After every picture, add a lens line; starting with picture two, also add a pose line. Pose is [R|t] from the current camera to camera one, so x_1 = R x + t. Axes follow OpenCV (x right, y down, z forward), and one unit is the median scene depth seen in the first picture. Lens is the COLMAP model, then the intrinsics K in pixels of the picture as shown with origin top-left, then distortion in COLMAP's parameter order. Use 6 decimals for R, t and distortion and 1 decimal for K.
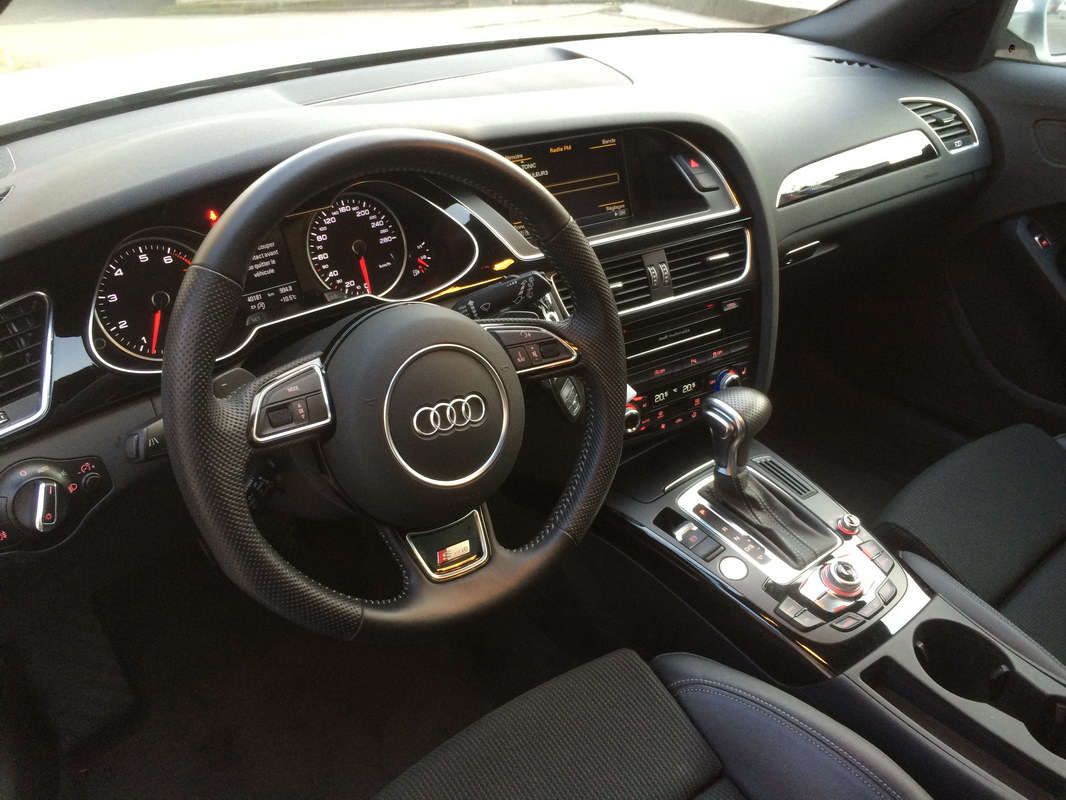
lens RADIAL K [[892.1, 0, 533.0], [0, 892.1, 400.0], [0, 0, 1]] dist [0.073665, -0.084757]
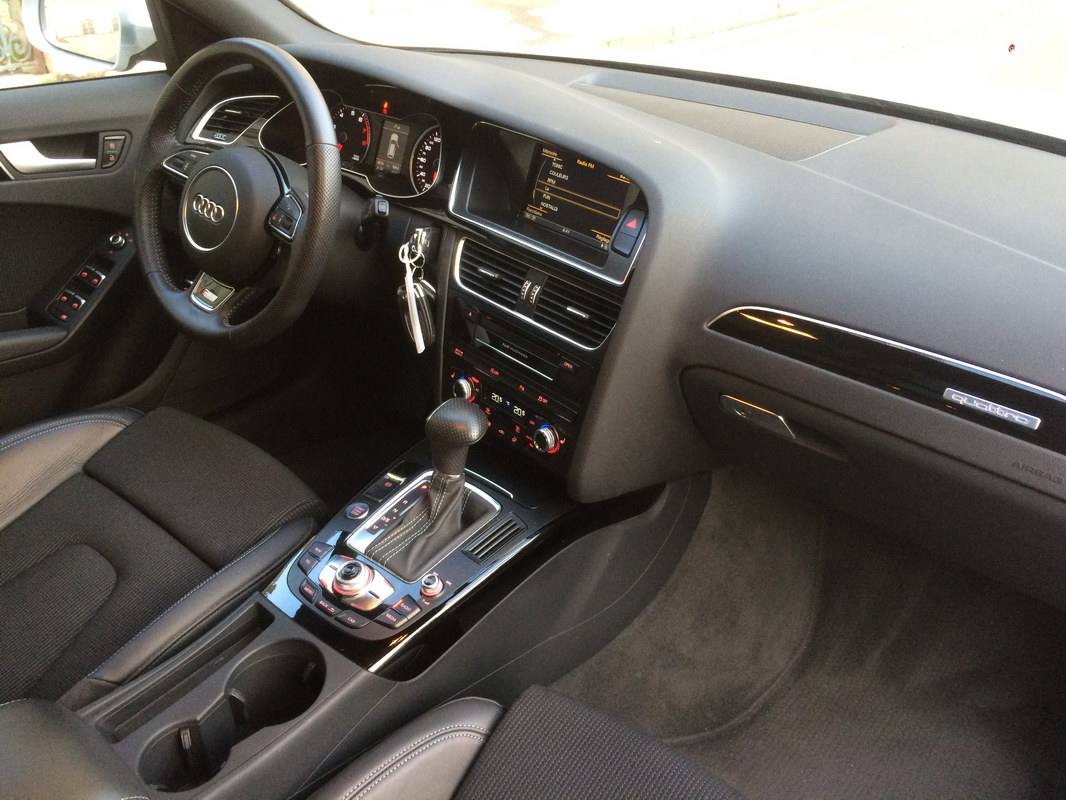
lens RADIAL K [[892.1, 0, 533.0], [0, 892.1, 400.0], [0, 0, 1]] dist [0.073665, -0.084757]
pose [[0.200633, 0.505044, -0.839450, 1.068774], [-0.532278, 0.775561, 0.339389, -0.394002], [0.822451, 0.378728, 0.424427, 0.603903]]
